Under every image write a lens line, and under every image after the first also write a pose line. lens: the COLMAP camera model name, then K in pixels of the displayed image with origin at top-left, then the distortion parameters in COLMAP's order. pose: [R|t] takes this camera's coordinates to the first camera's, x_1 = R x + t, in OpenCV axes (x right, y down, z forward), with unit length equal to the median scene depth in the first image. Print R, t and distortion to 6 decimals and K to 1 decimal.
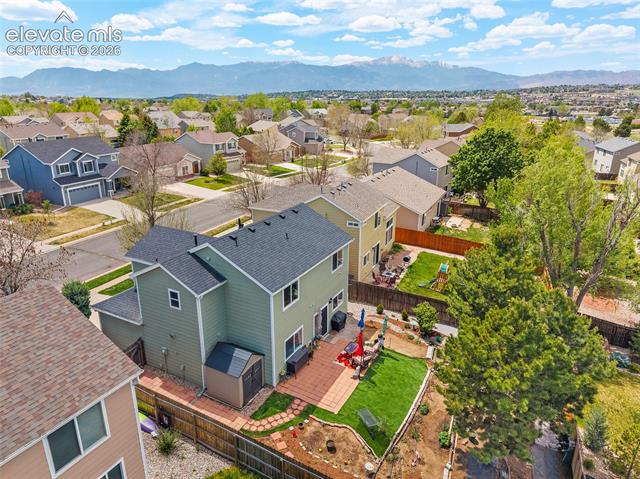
lens RADIAL K [[439.5, 0, 320.0], [0, 439.5, 239.5], [0, 0, 1]] dist [0.042193, -0.031981]
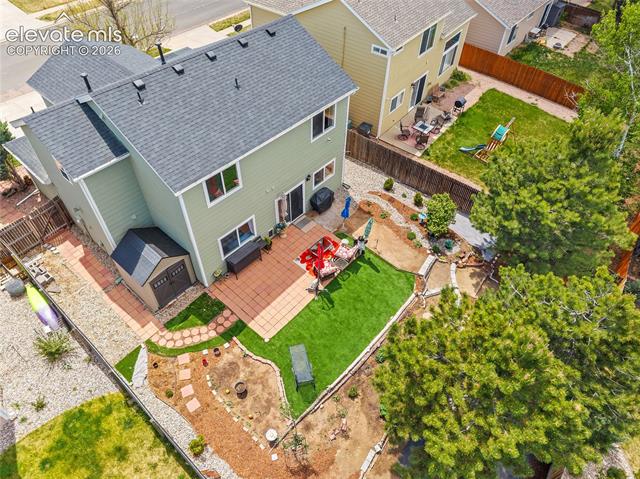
lens RADIAL K [[424.2, 0, 320.0], [0, 424.2, 239.5], [0, 0, 1]] dist [0.041483, -0.026707]
pose [[0.973745, 0.179105, -0.140504, 0.174219], [-0.090138, 0.870136, 0.484499, -0.124054], [0.209034, -0.459114, 0.863435, 0.374757]]
